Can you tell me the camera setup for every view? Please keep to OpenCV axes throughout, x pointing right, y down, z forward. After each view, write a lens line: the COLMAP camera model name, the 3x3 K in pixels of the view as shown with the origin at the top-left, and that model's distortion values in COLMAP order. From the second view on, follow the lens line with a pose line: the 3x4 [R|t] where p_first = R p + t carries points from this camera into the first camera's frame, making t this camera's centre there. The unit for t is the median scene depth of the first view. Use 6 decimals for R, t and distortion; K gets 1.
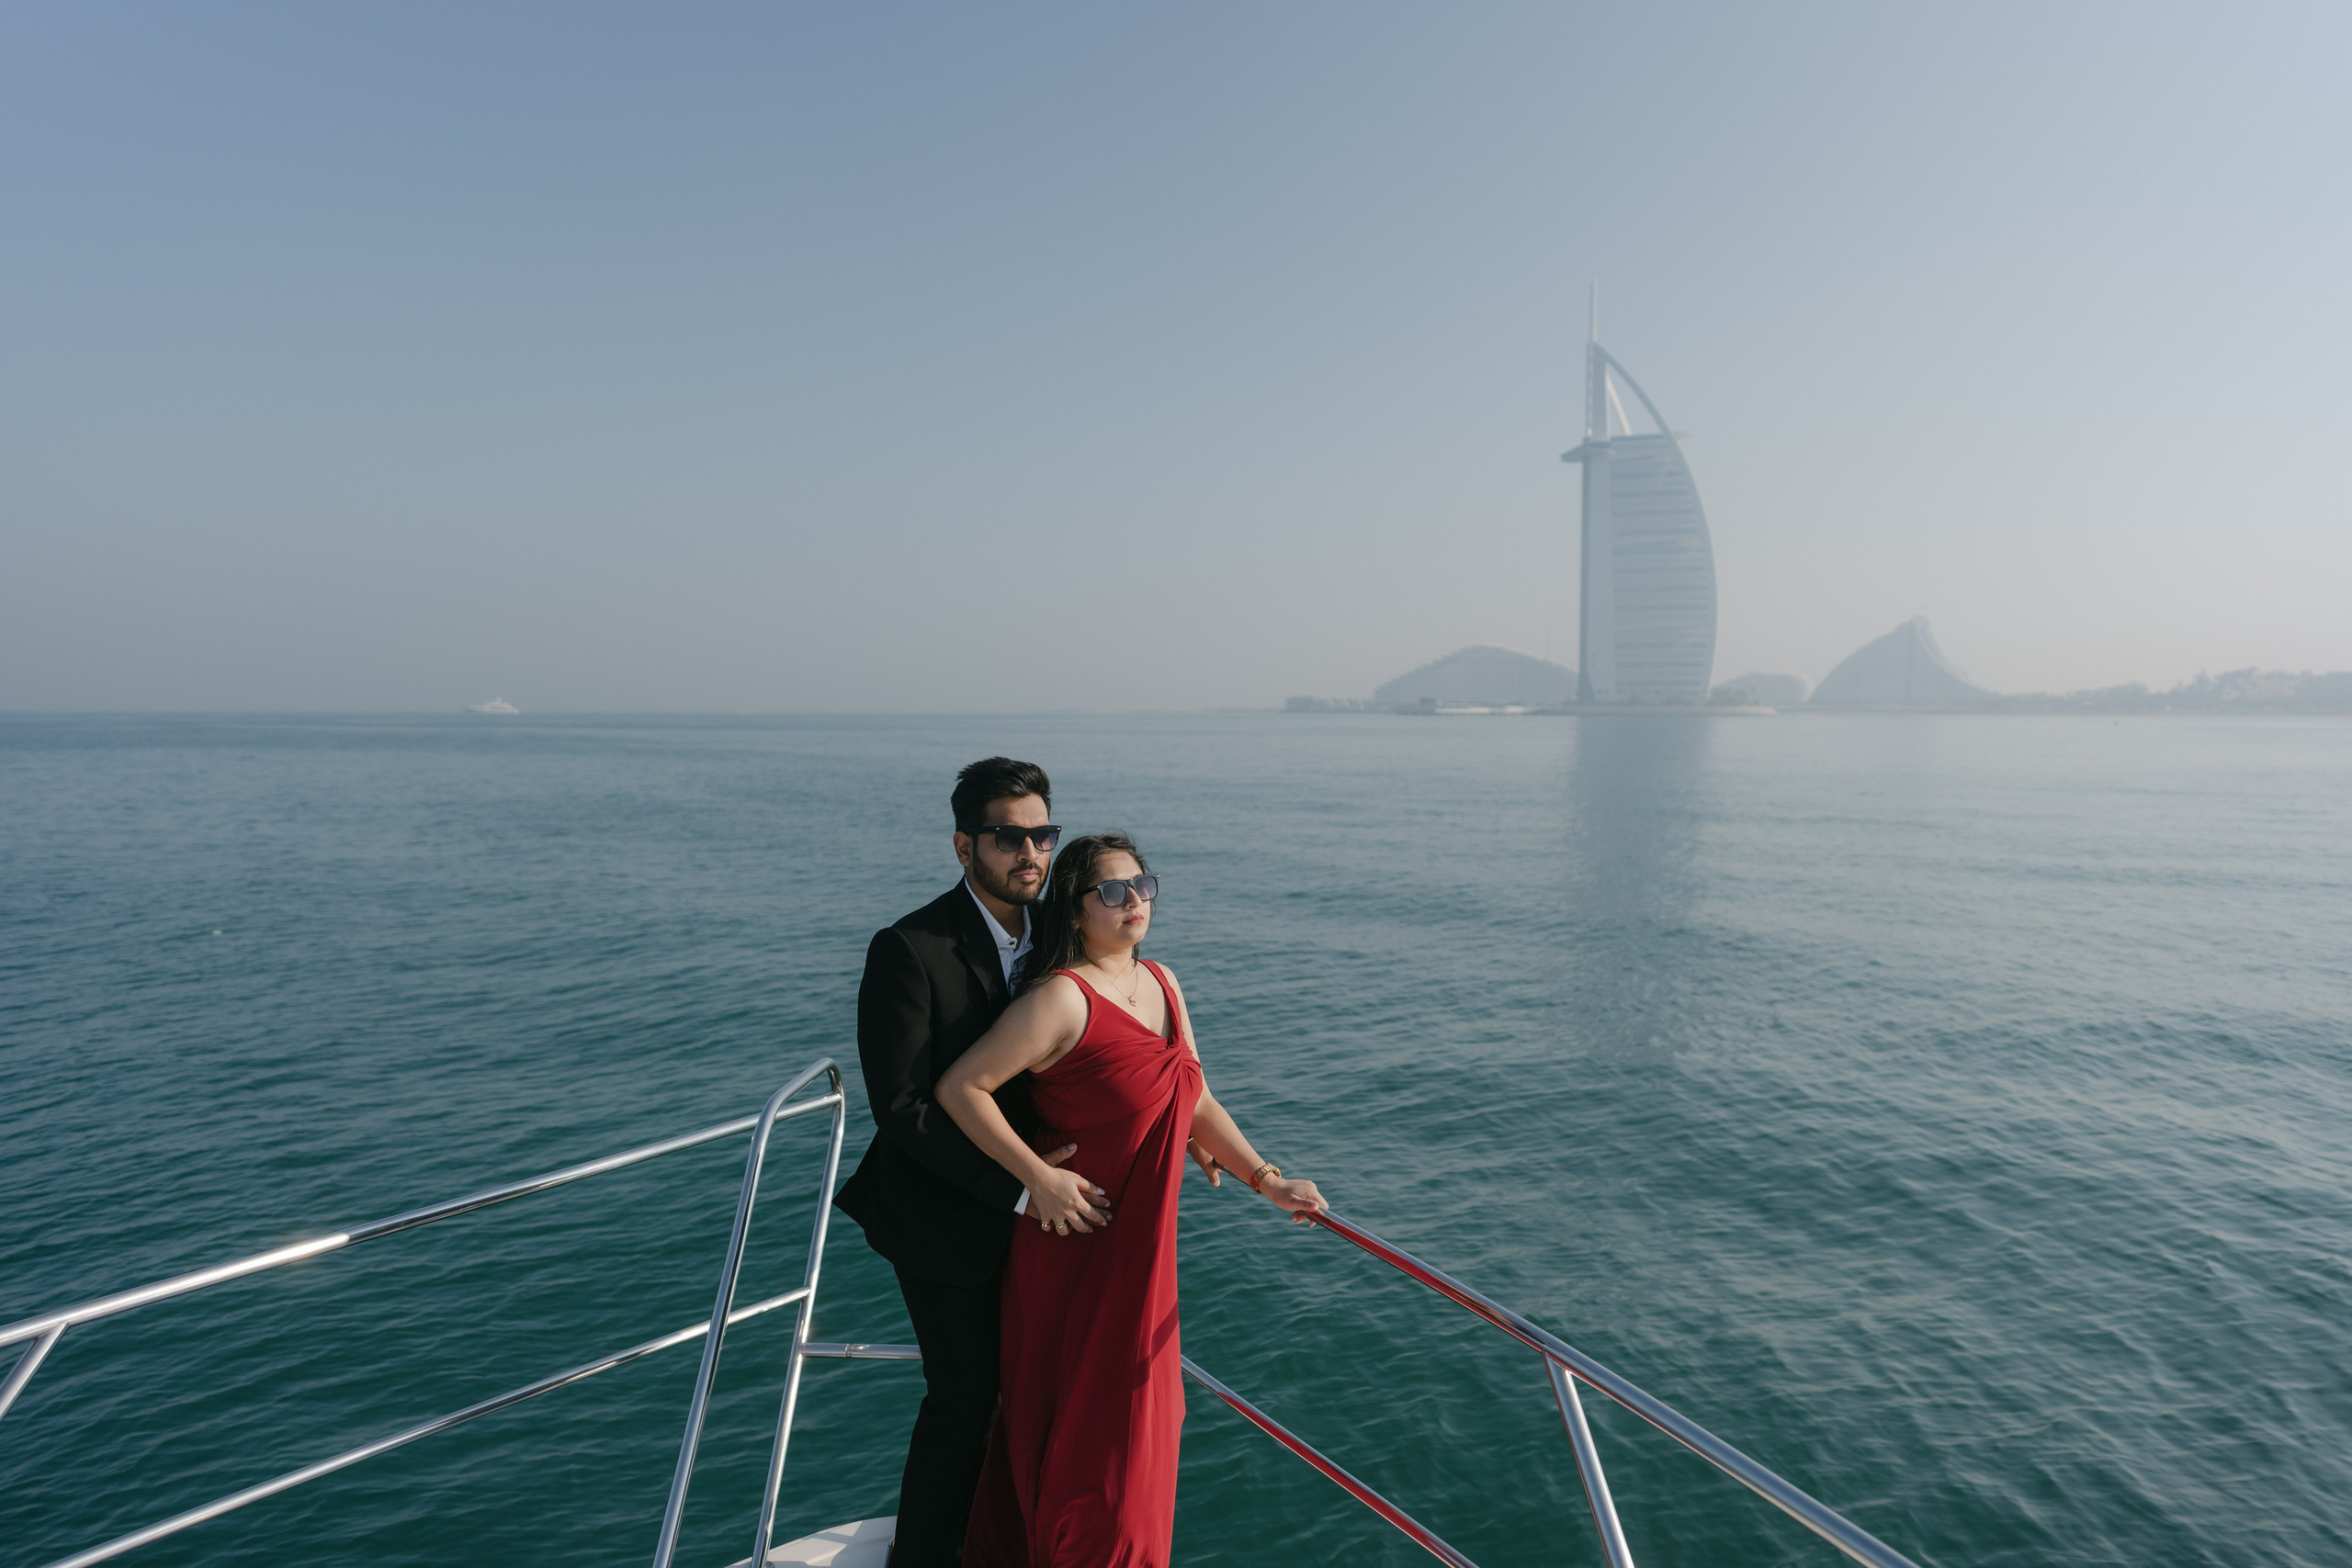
lens RADIAL K [[1626.0, 0, 1182.2], [0, 1626.0, 779.0], [0, 0, 1]] dist [0.032445, 0.021583]
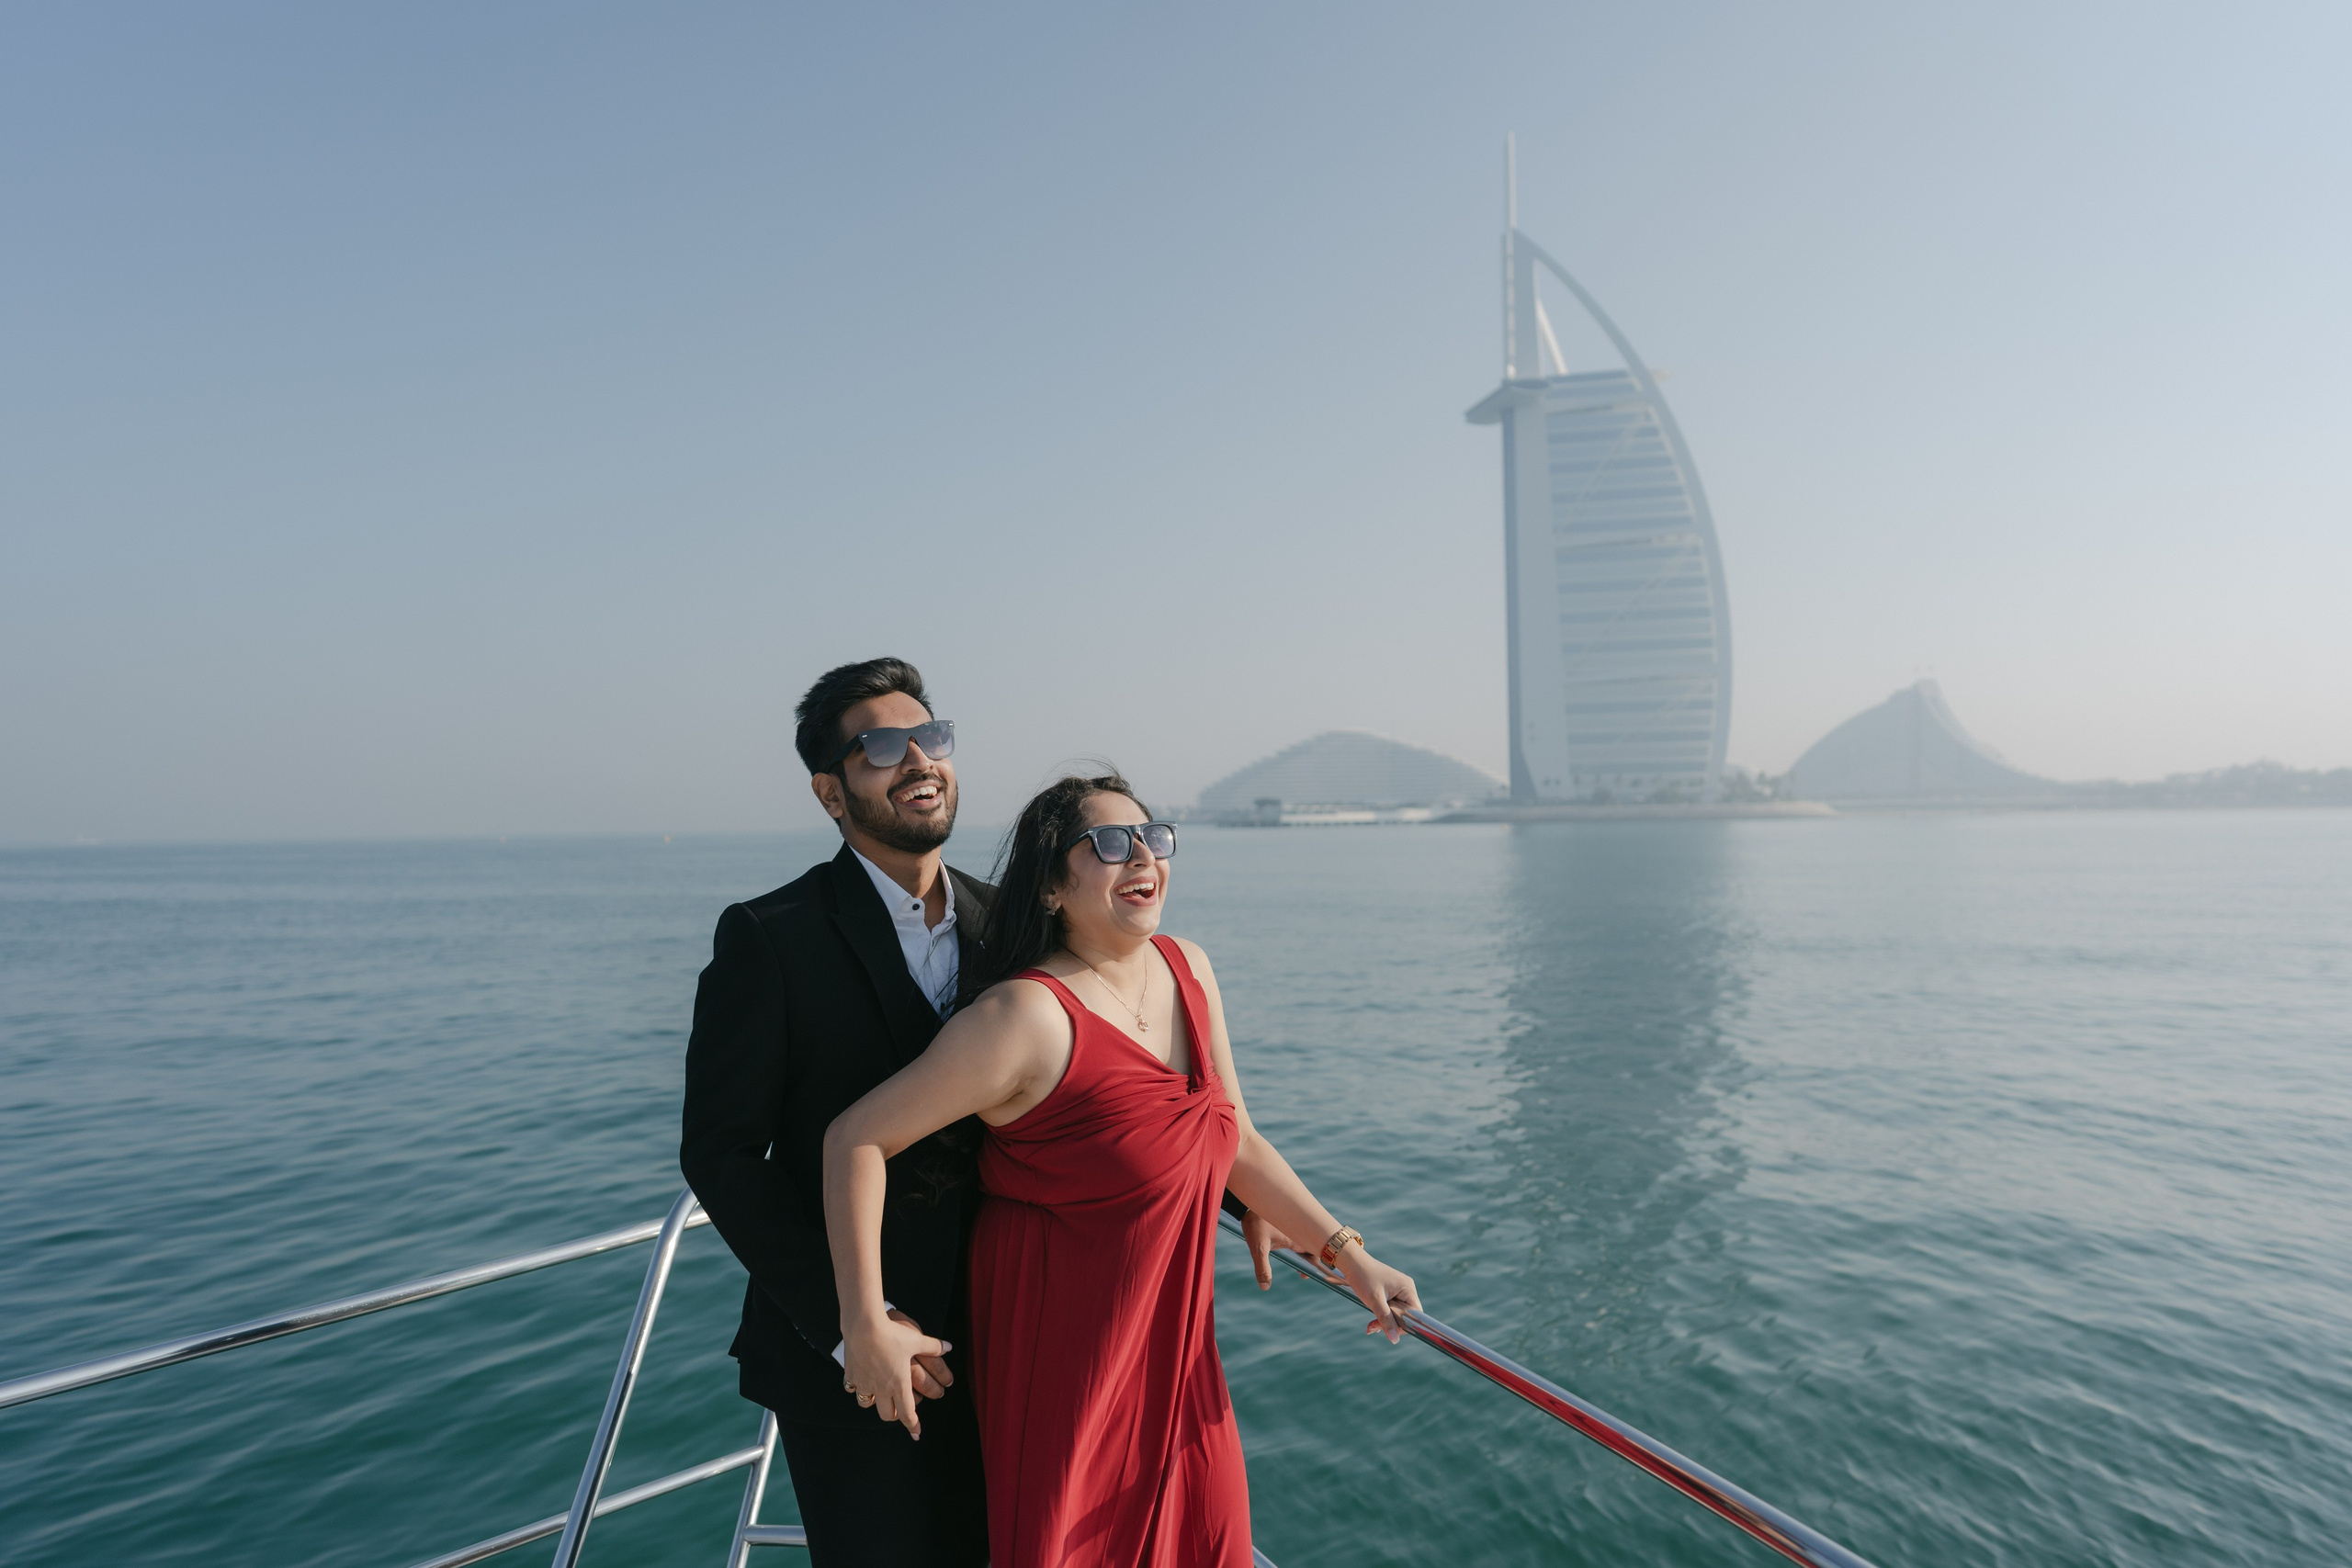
lens RADIAL K [[1626.0, 0, 1183.8], [0, 1626.0, 768.3], [0, 0, 1]] dist [0.032445, 0.021583]
pose [[0.995610, -0.017573, 0.091935, 0.064432], [0.024479, 0.996918, -0.074534, -0.016796], [-0.090342, 0.076458, 0.992972, 0.402402]]
